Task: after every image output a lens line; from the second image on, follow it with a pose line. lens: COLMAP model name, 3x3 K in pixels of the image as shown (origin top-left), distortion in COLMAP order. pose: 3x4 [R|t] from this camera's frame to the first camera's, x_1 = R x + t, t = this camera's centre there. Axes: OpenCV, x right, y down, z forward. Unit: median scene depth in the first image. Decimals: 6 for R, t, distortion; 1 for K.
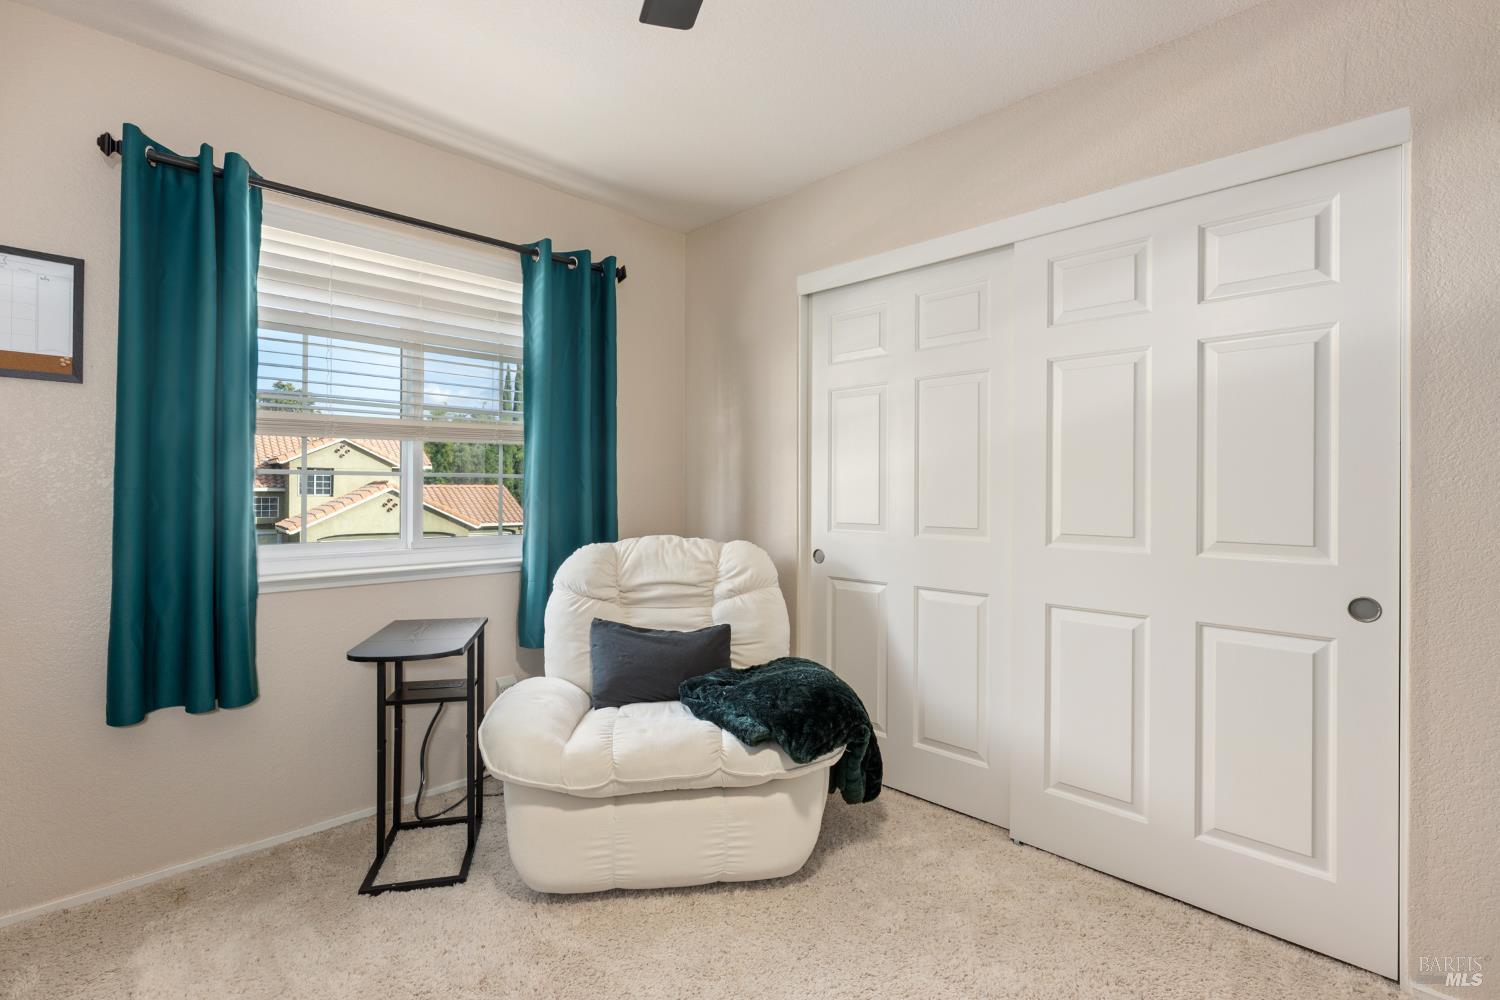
lens RADIAL K [[672.7, 0, 750.0], [0, 672.7, 490.4], [0, 0, 1]] dist [-0.002435, 0.000000]
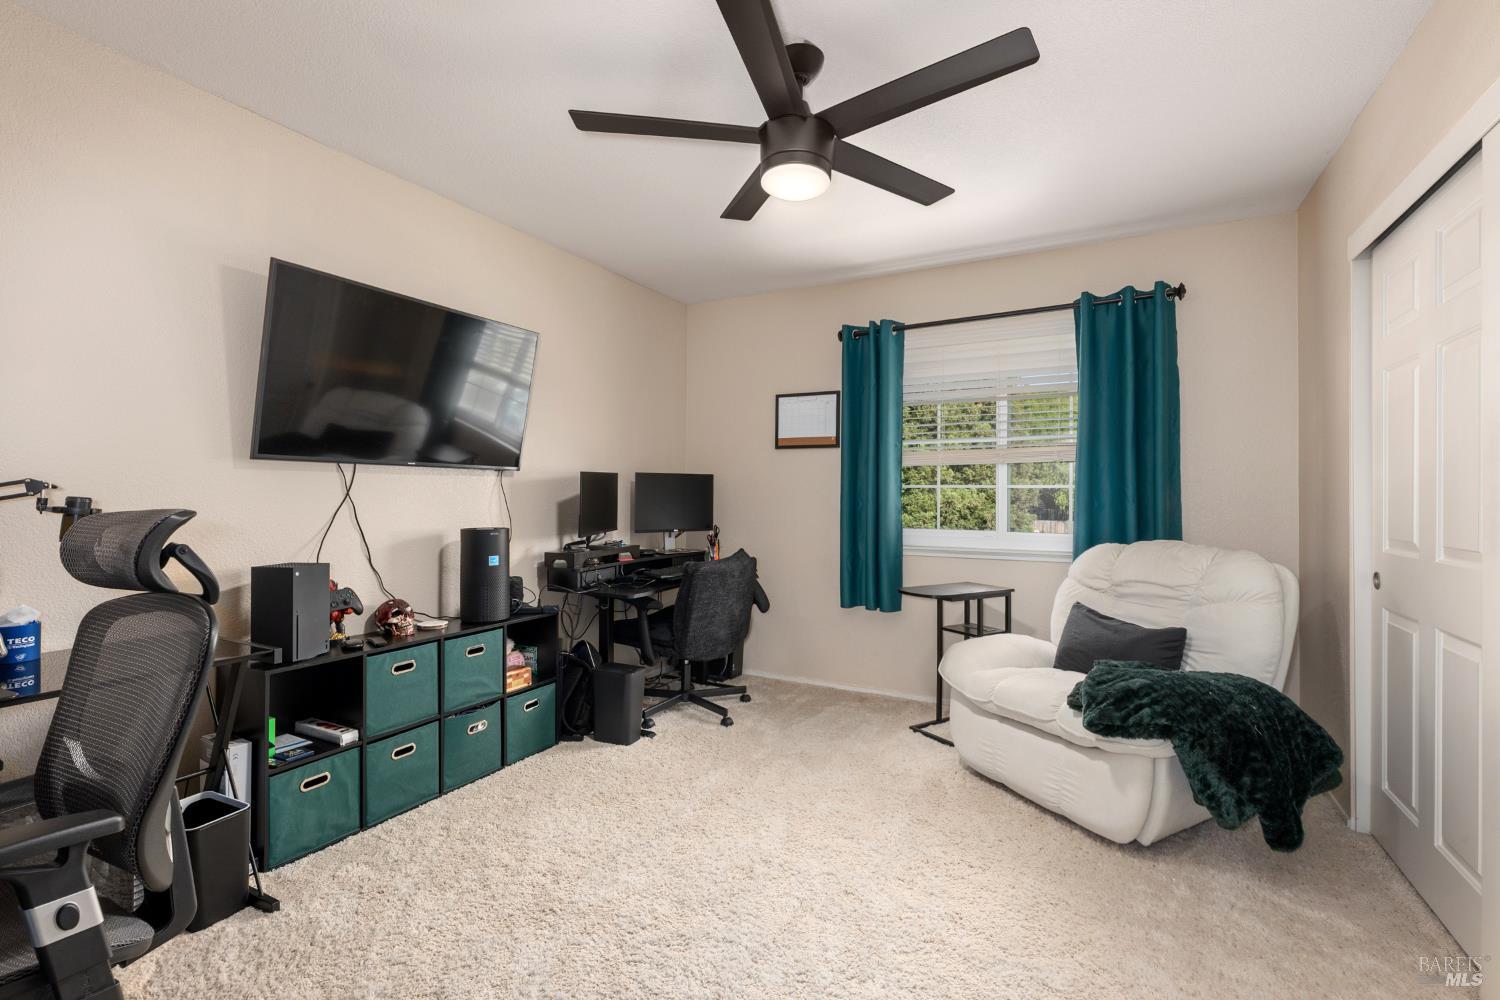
lens RADIAL K [[672.7, 0, 752.7], [0, 672.7, 497.4], [0, 0, 1]] dist [-0.002435, 0.000000]
pose [[0.294530, 0.001218, -0.955641, 0.960413], [-0.005031, 0.999987, -0.000276, 0.003756], [0.955629, 0.004890, 0.294532, 0.090548]]
